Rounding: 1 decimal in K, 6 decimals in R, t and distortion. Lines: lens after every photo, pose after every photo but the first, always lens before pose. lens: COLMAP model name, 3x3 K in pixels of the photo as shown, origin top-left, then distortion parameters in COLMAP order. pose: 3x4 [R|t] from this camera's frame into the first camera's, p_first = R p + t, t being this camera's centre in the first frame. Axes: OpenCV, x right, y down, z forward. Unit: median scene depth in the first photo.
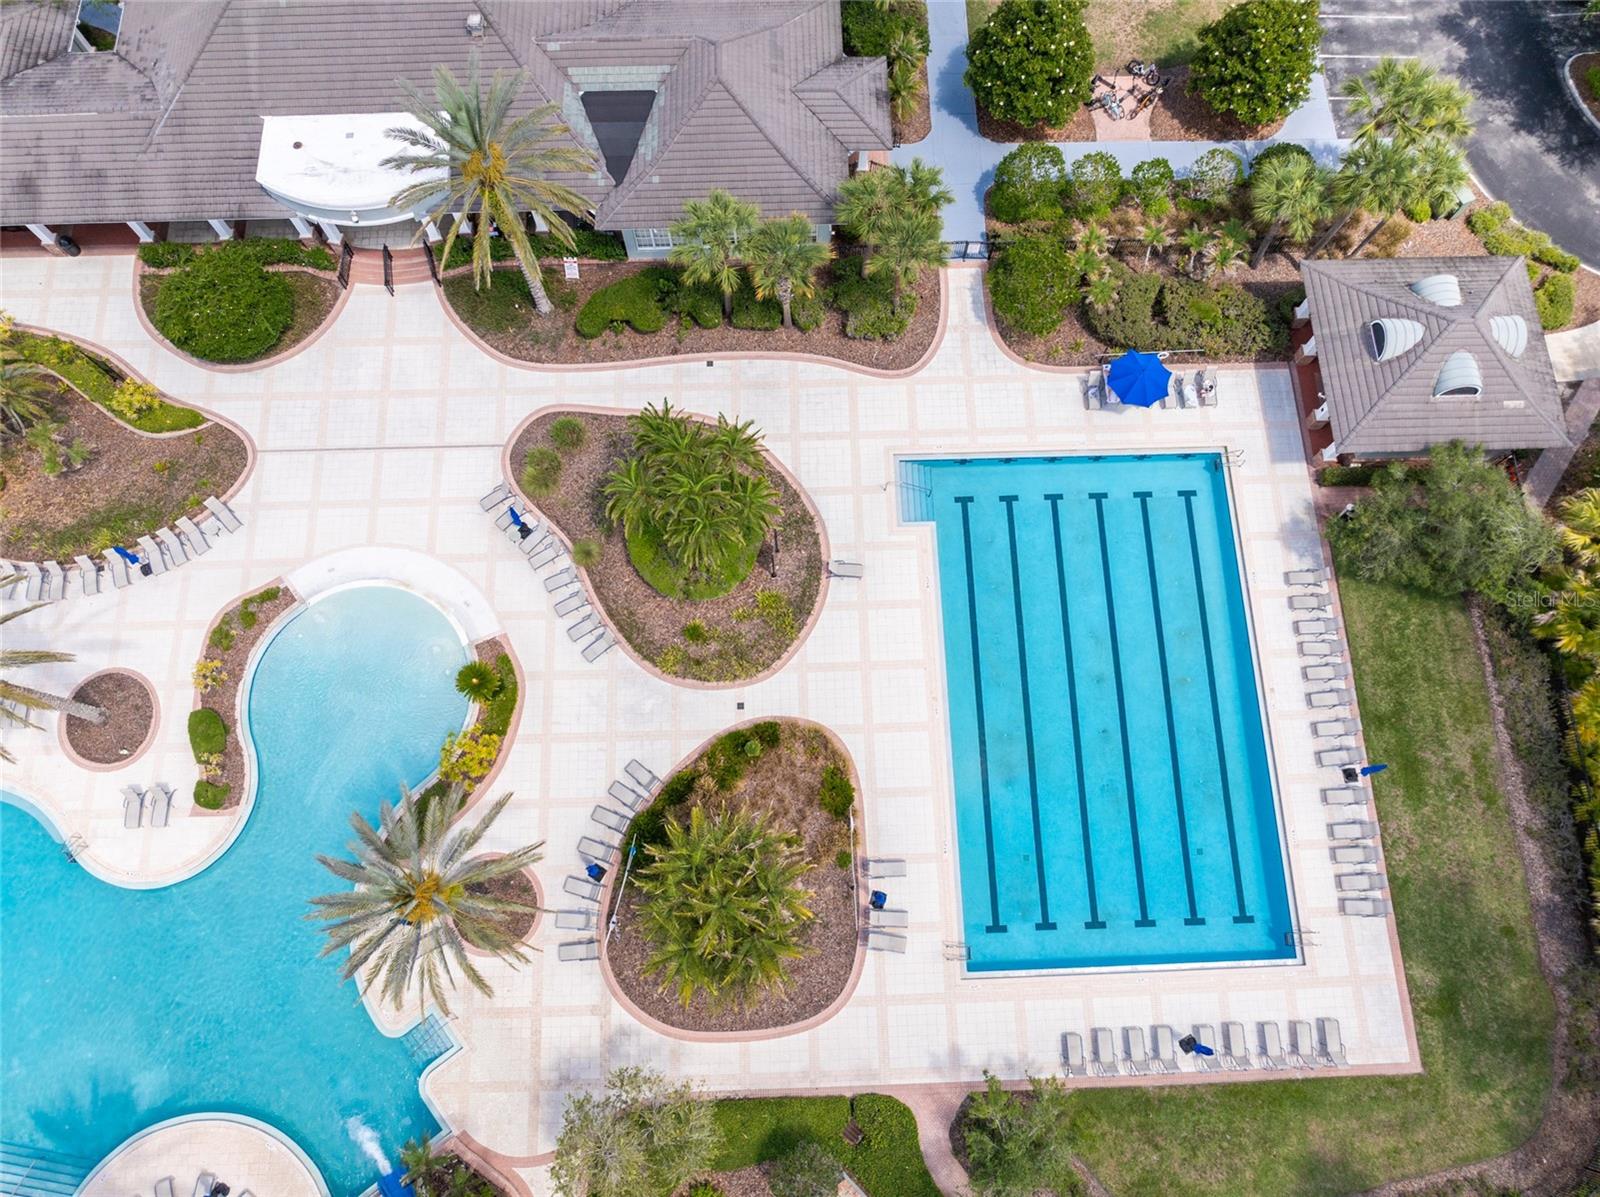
lens RADIAL K [[1152.9, 0, 800.0], [0, 1152.9, 598.5], [0, 0, 1]] dist [-0.026479, 0.008696]
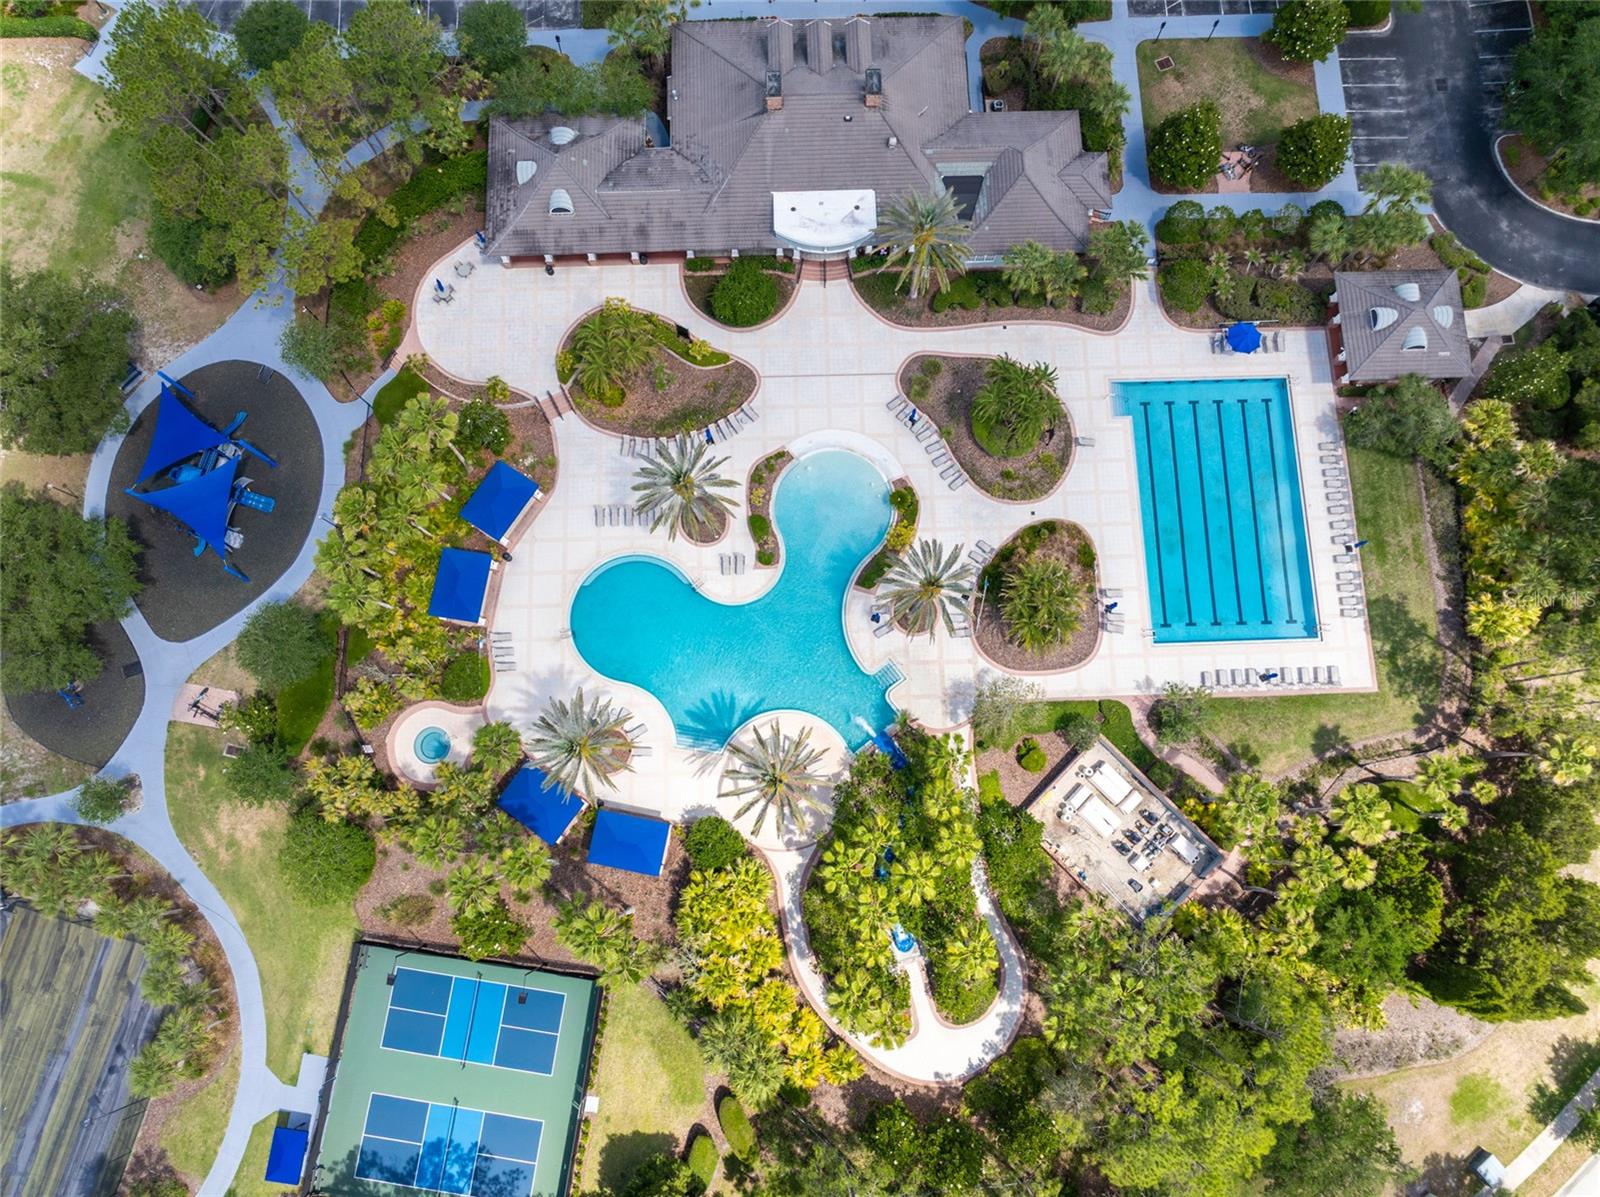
lens RADIAL K [[1152.9, 0, 800.0], [0, 1152.9, 598.5], [0, 0, 1]] dist [-0.026479, 0.008696]
pose [[0.999993, -0.000273, -0.003662, -0.422048], [0.000636, 0.995014, 0.099736, 0.042065], [0.003617, -0.099738, 0.995007, -0.900823]]
